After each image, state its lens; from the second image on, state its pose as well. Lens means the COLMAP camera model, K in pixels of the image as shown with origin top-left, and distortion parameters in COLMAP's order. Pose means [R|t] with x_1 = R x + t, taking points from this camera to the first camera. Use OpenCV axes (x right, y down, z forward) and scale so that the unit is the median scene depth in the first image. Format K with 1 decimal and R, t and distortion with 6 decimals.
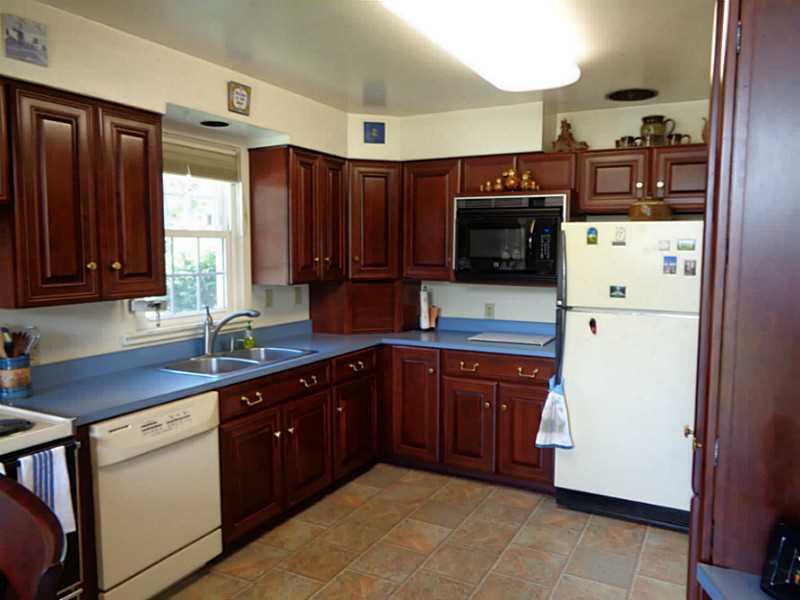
lens RADIAL K [[610.7, 0, 400.0], [0, 610.7, 300.0], [0, 0, 1]] dist [-0.002088, 0.036143]
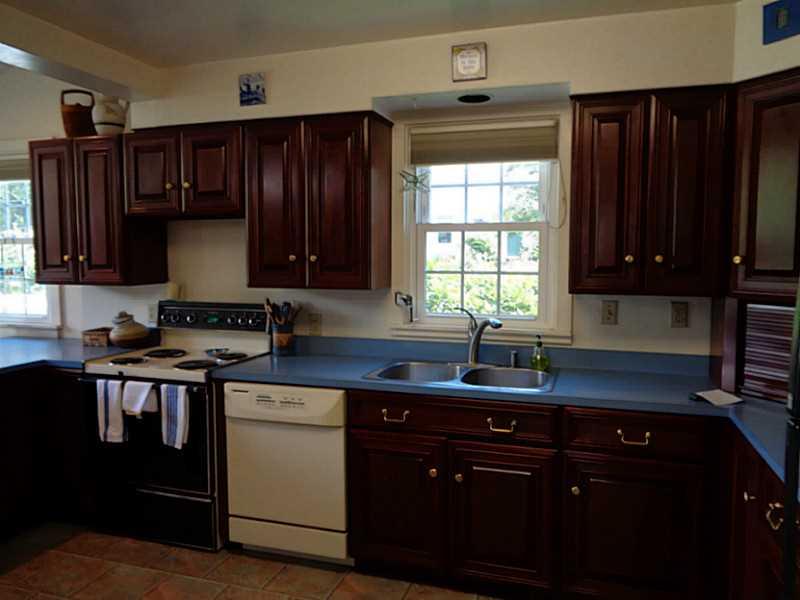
lens RADIAL K [[601.0, 0, 400.0], [0, 601.0, 300.0], [0, 0, 1]] dist [0.011594, -0.004796]
pose [[0.183196, 0.066961, -0.980793, 0.574991], [-0.086060, 0.994940, 0.051852, -0.043119], [0.979302, 0.074908, 0.188031, 0.817074]]
